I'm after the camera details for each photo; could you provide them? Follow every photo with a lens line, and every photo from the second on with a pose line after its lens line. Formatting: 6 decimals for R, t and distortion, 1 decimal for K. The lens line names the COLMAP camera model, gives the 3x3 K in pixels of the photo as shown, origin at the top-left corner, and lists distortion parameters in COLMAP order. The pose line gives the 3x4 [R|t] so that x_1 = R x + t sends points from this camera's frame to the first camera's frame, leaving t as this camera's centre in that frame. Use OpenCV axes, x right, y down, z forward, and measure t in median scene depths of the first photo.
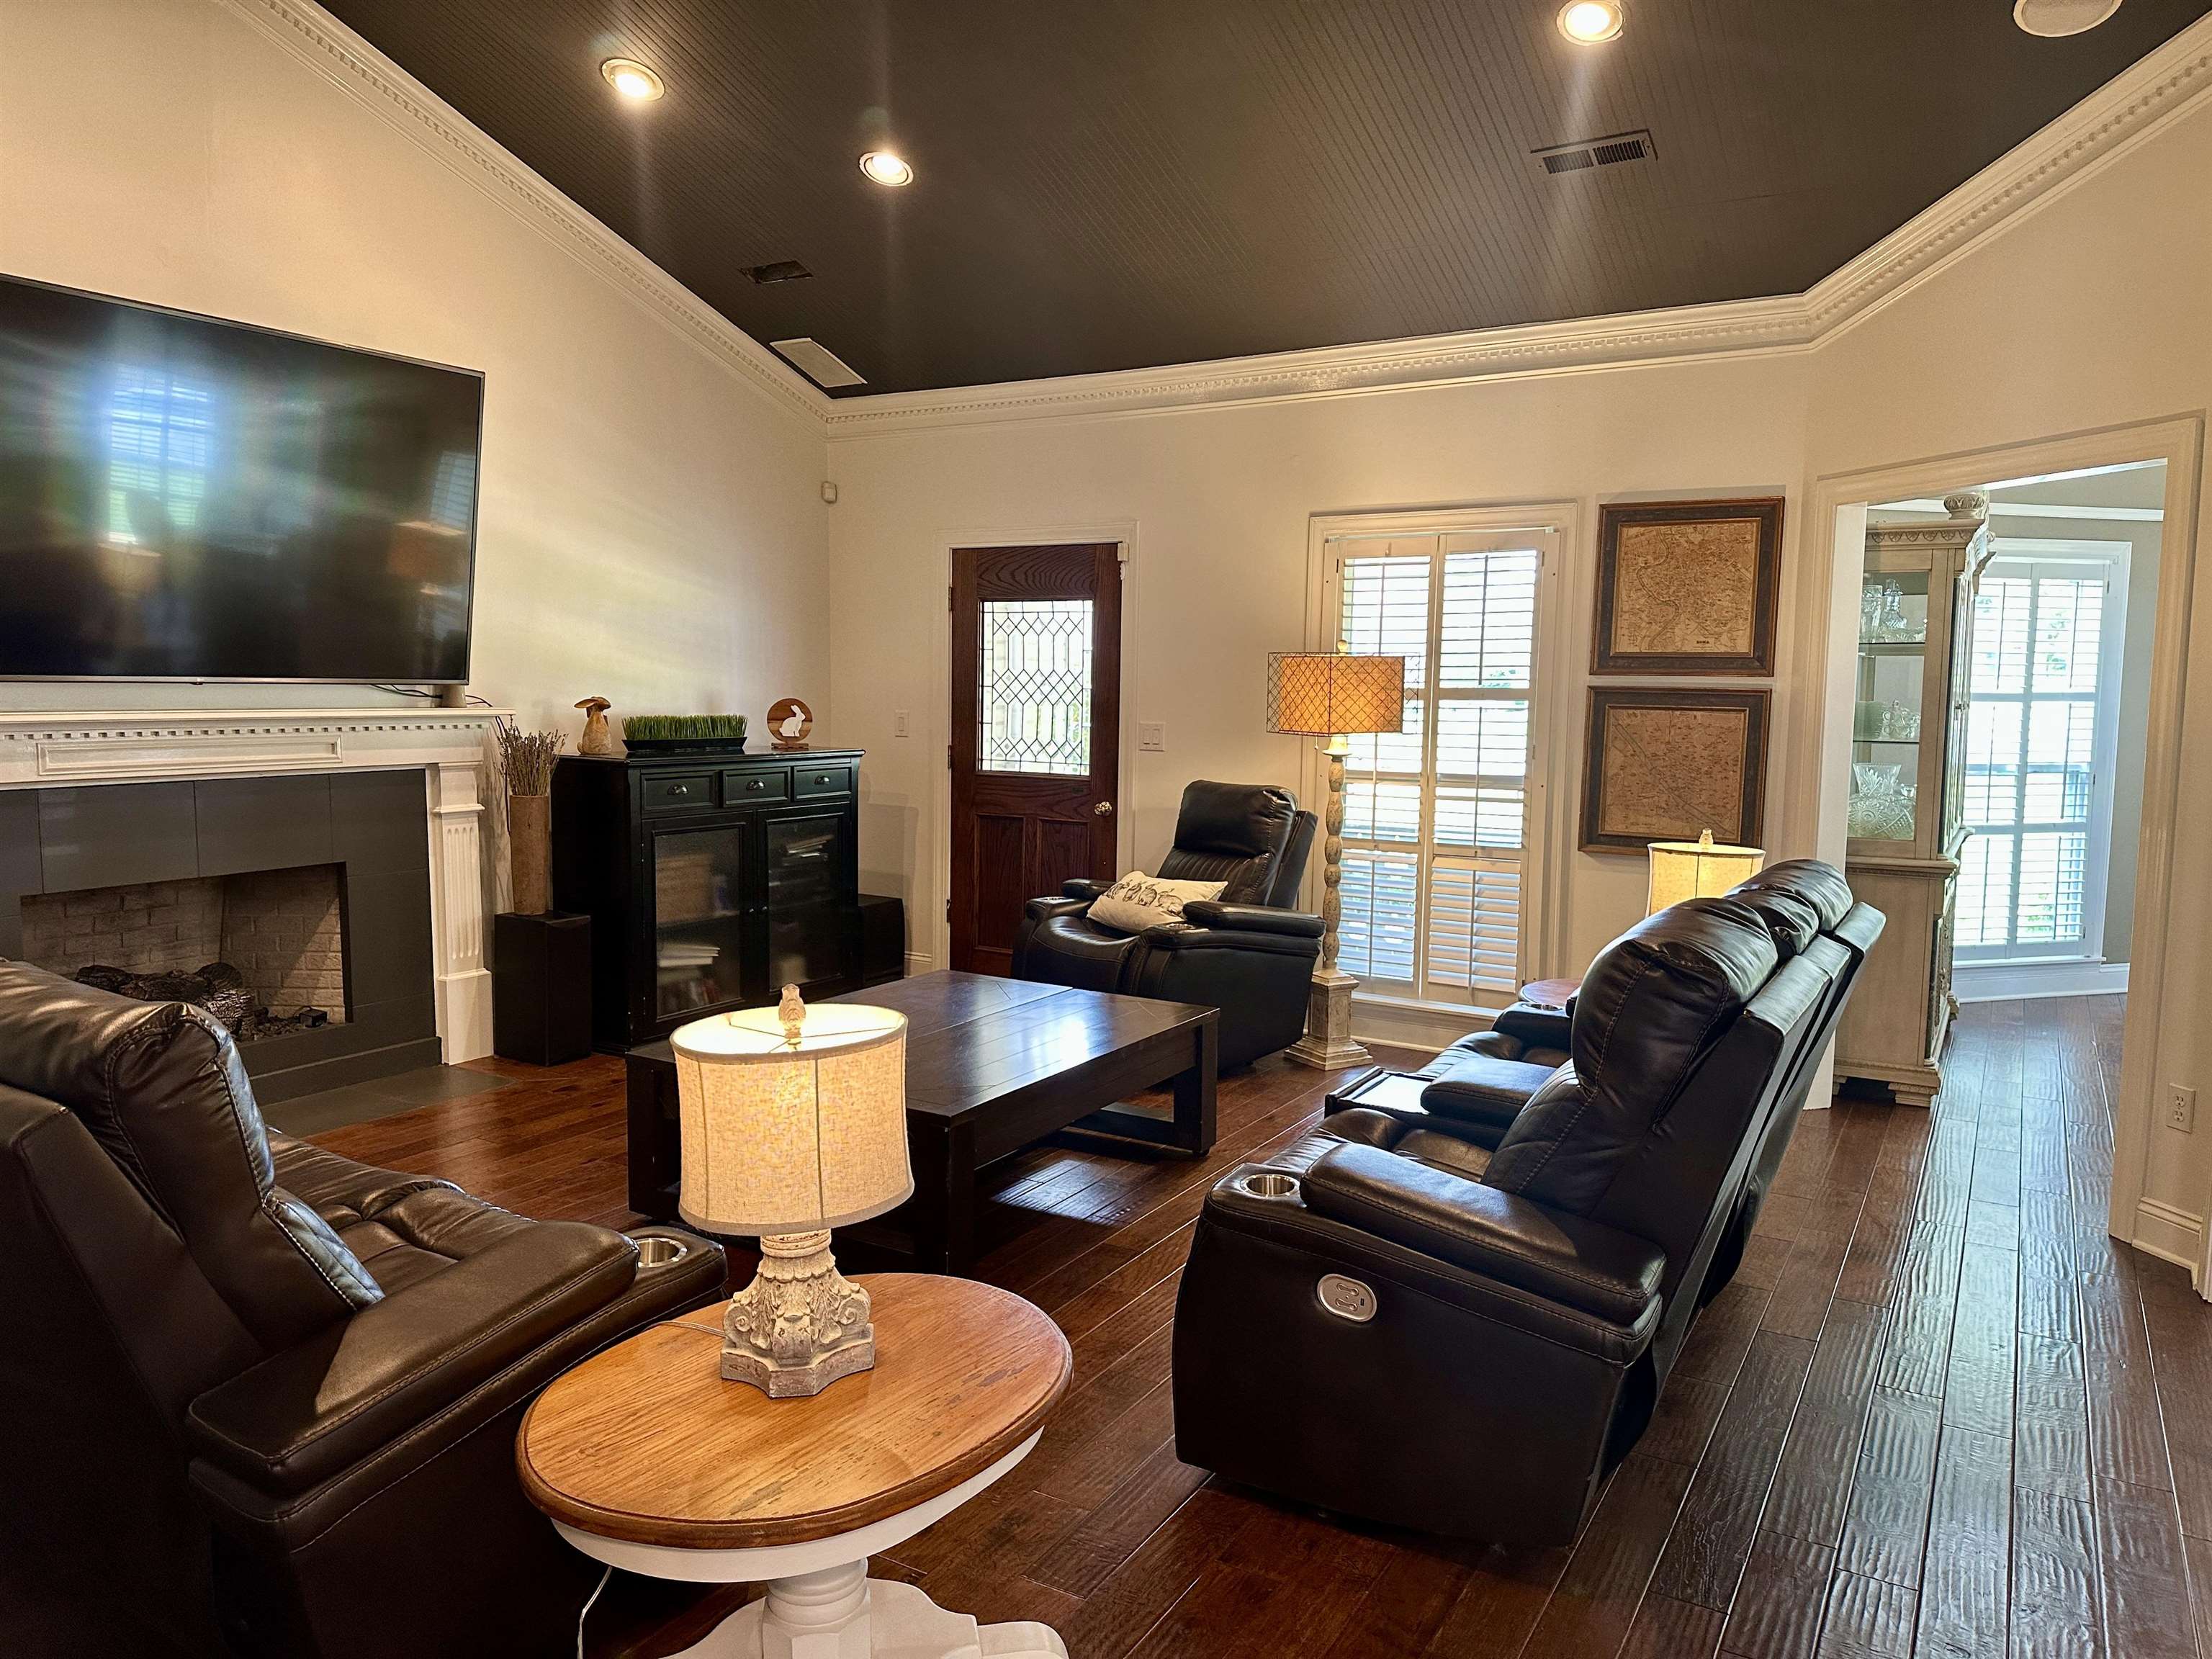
lens RADIAL K [[1542.4, 0, 1097.0], [0, 1542.4, 832.0], [0, 0, 1]] dist [0.037588, -0.003732]
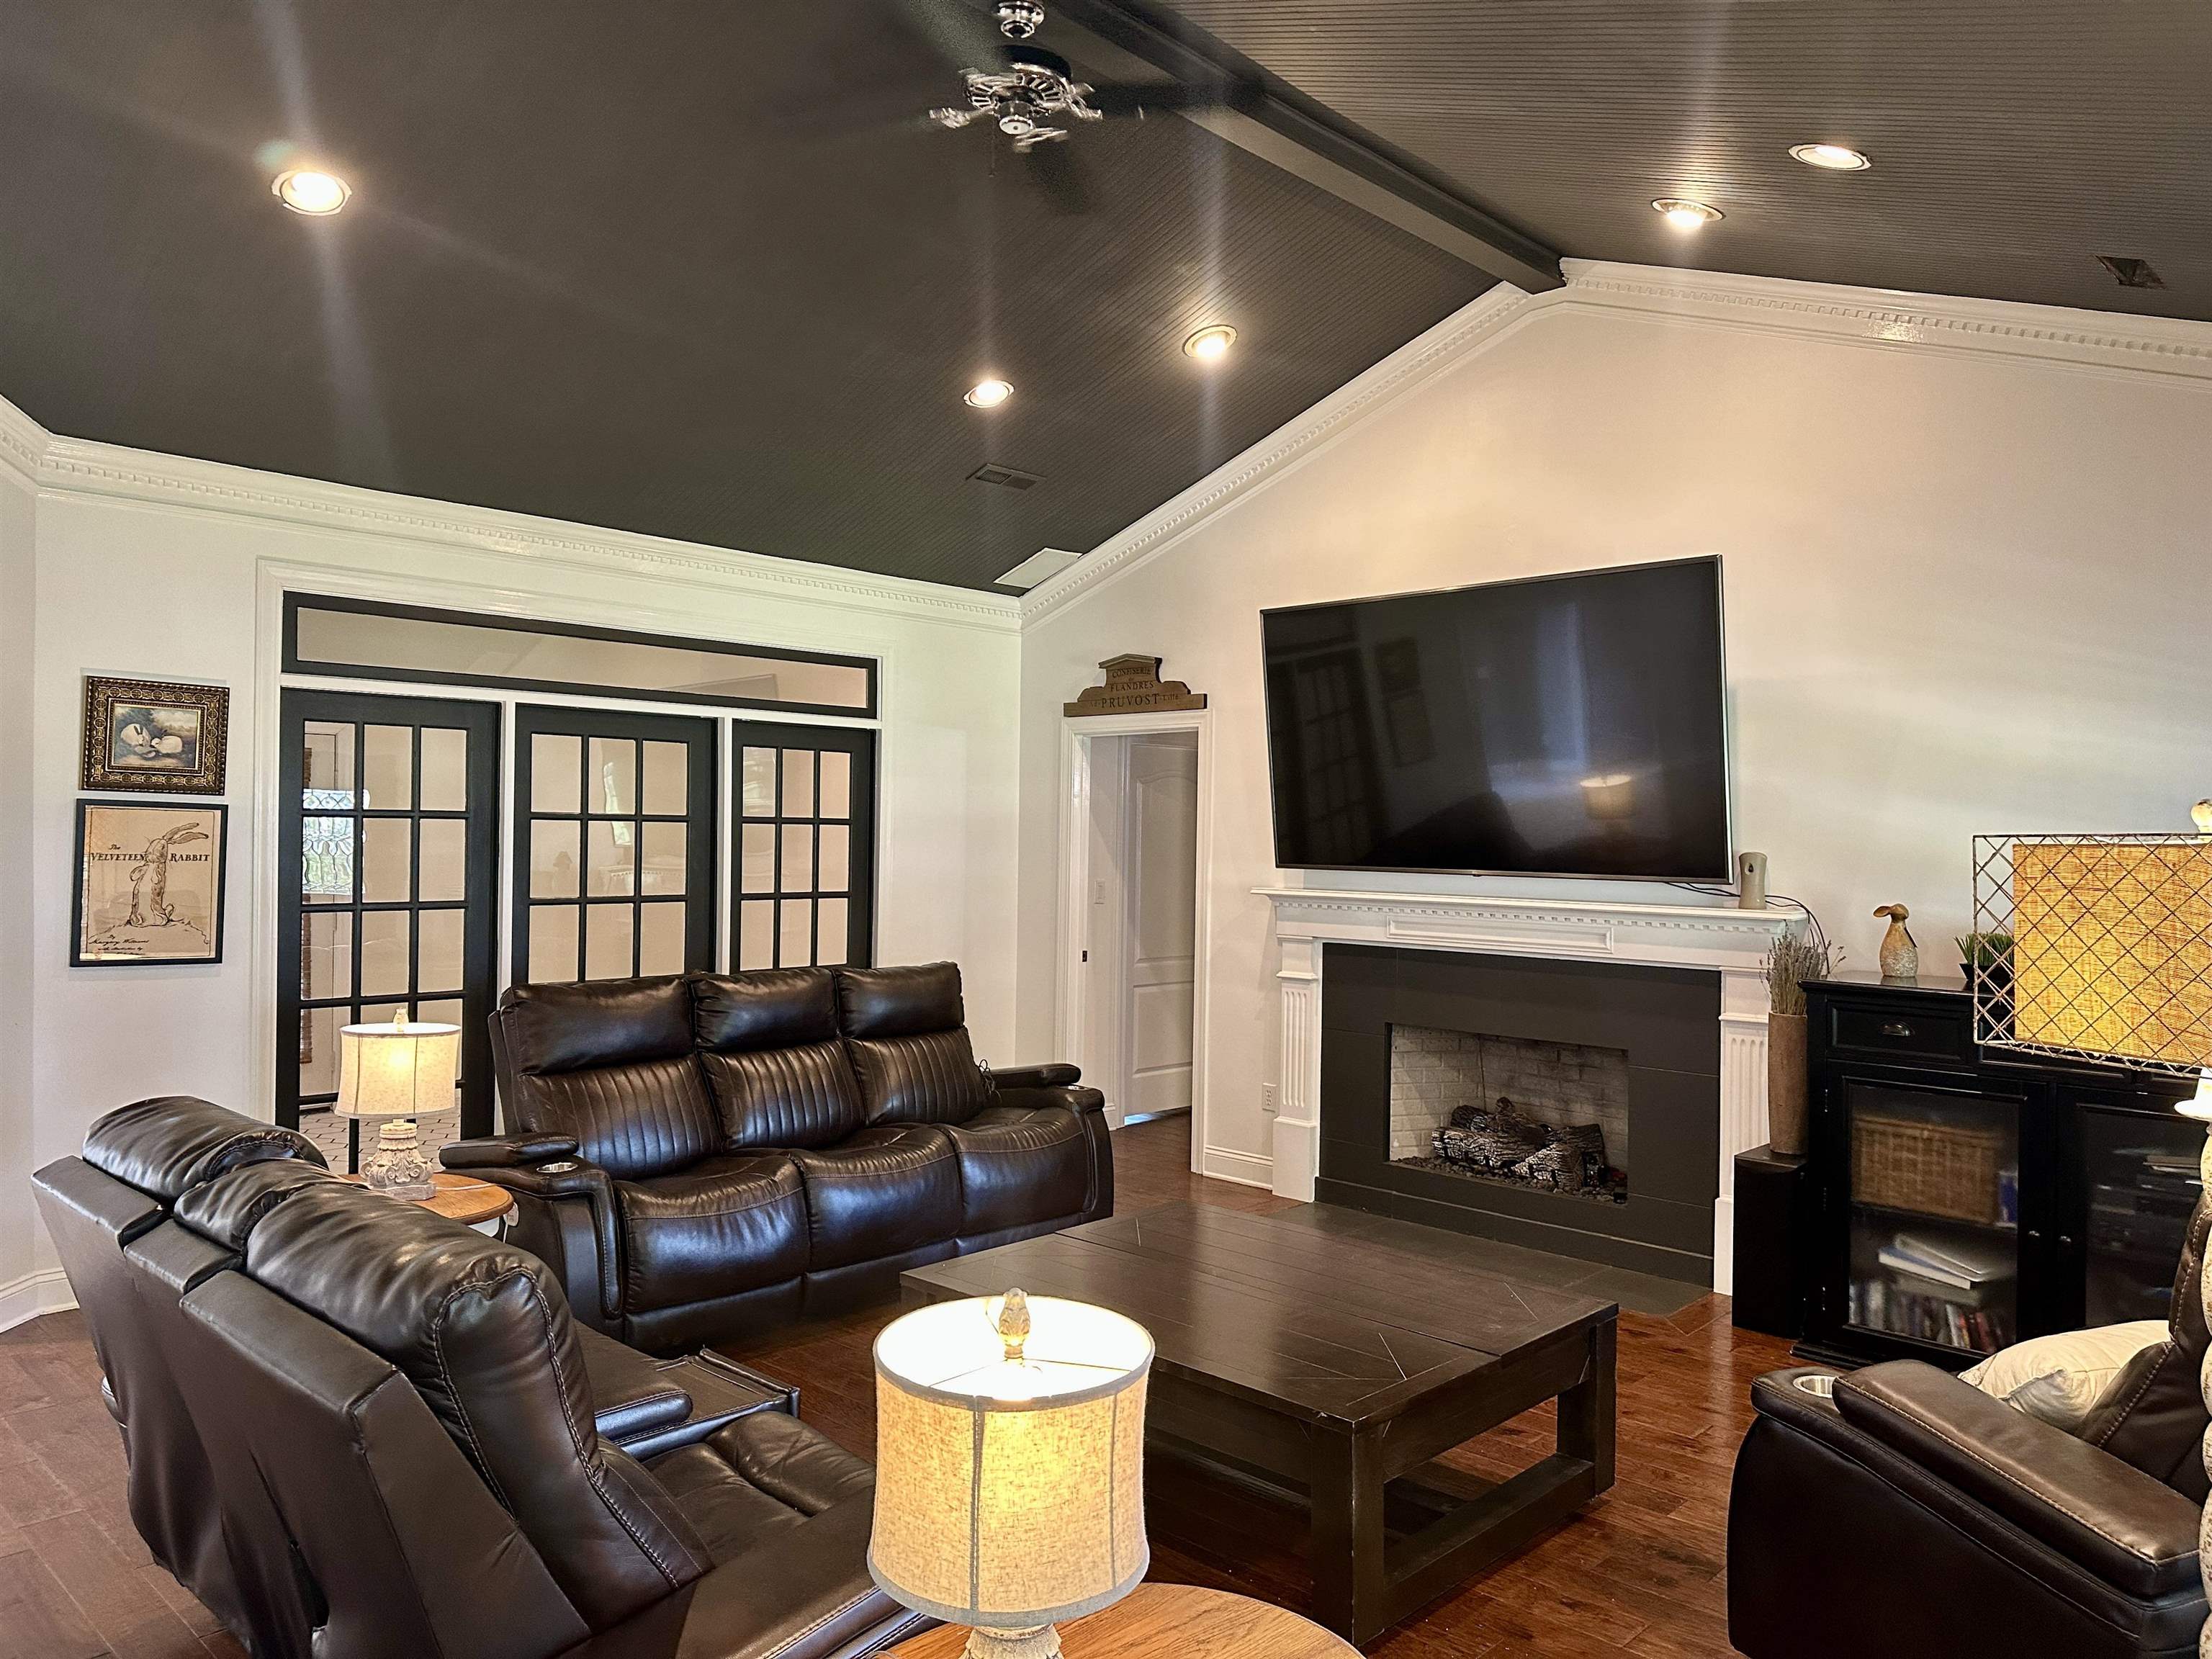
lens RADIAL K [[1542.4, 0, 1097.0], [0, 1542.4, 832.0], [0, 0, 1]] dist [0.037588, -0.003732]
pose [[-0.223408, -0.015656, -0.974599, 0.591146], [-0.114422, 0.993379, 0.010272, -0.092723], [0.967986, 0.113811, -0.223720, 0.847295]]
